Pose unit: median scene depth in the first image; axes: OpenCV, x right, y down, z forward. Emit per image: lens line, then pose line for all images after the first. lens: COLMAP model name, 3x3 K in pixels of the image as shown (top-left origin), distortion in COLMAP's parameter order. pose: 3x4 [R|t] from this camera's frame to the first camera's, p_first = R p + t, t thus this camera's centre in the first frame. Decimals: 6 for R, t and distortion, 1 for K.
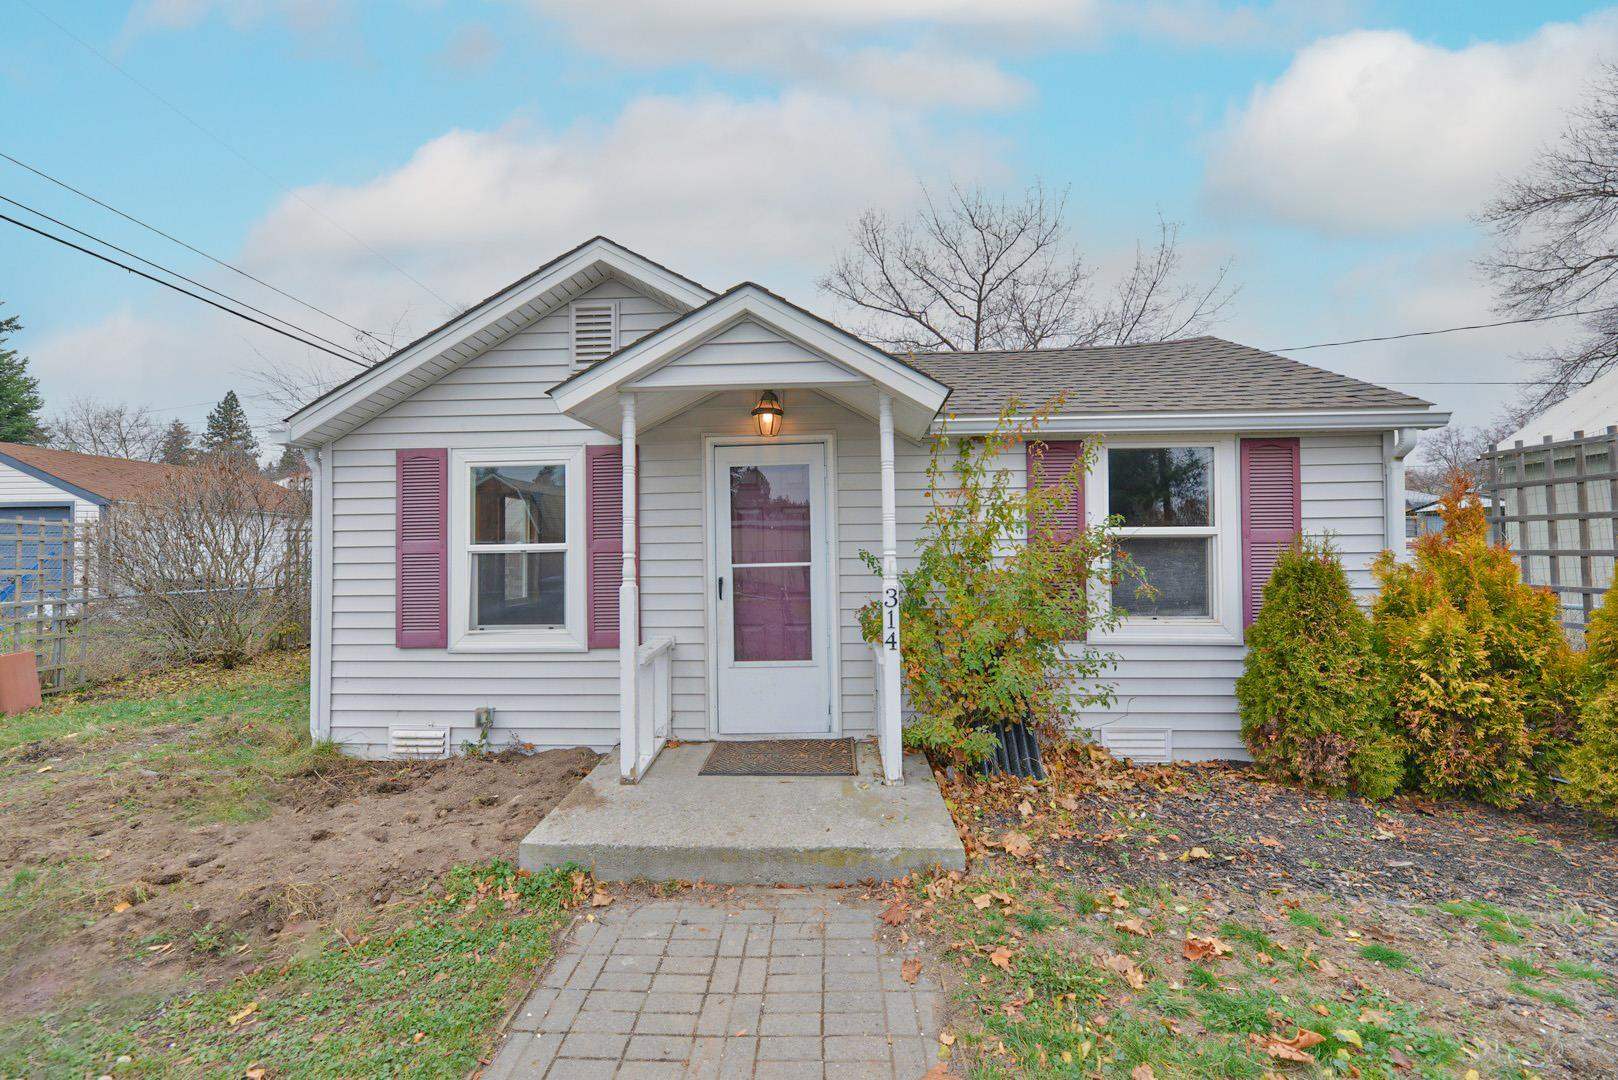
lens RADIAL K [[658.9, 0, 806.7], [0, 658.9, 538.4], [0, 0, 1]] dist [-0.000025, 0.000020]
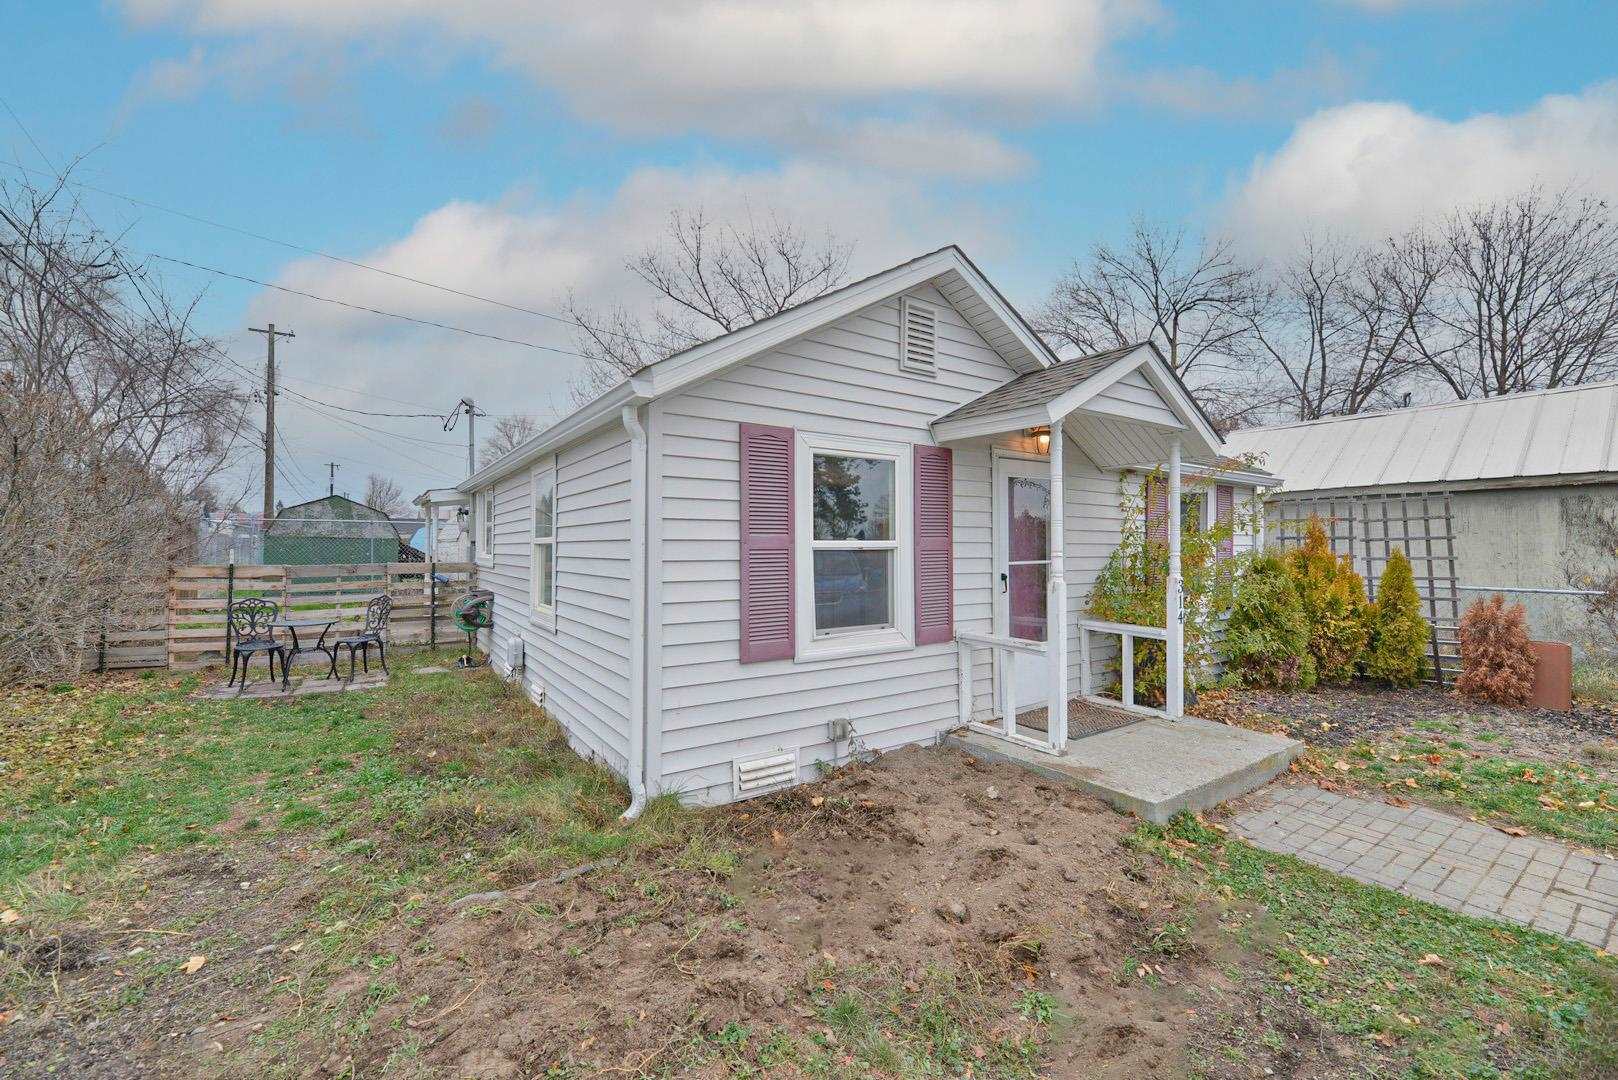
lens RADIAL K [[658.9, 0, 806.7], [0, 658.9, 538.4], [0, 0, 1]] dist [-0.000025, 0.000020]
pose [[0.795451, 0.019877, 0.605692, -1.061376], [-0.024396, 0.999702, -0.000769, 0.007999], [-0.605527, -0.014165, 0.795699, 0.296641]]
